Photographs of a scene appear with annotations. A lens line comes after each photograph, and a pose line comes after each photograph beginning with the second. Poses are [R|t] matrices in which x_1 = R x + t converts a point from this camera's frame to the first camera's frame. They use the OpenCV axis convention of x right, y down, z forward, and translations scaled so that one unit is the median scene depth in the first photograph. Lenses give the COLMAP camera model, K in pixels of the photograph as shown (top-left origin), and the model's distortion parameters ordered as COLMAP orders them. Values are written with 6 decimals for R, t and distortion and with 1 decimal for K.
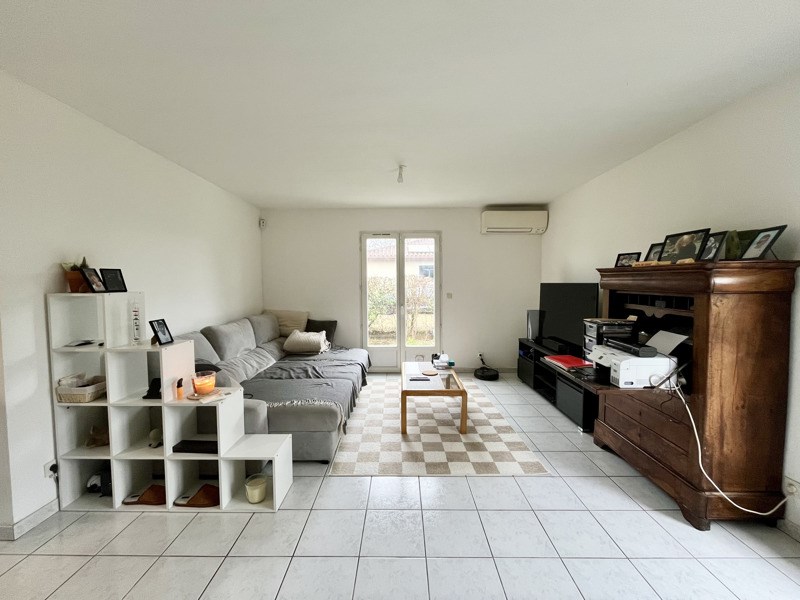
lens RADIAL K [[322.2, 0, 400.0], [0, 322.2, 300.0], [0, 0, 1]] dist [-0.001465, 0.000255]
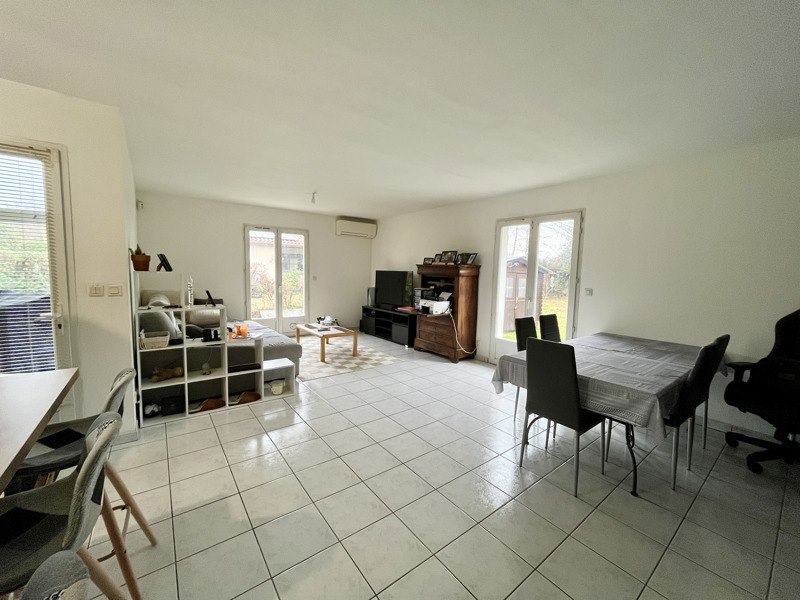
lens RADIAL K [[322.2, 0, 400.0], [0, 322.2, 300.0], [0, 0, 1]] dist [-0.001465, 0.000255]
pose [[0.789423, -0.033548, 0.612932, -0.805331], [0.005926, 0.998876, 0.047038, 0.035052], [-0.613821, -0.033501, 0.788734, -0.617438]]
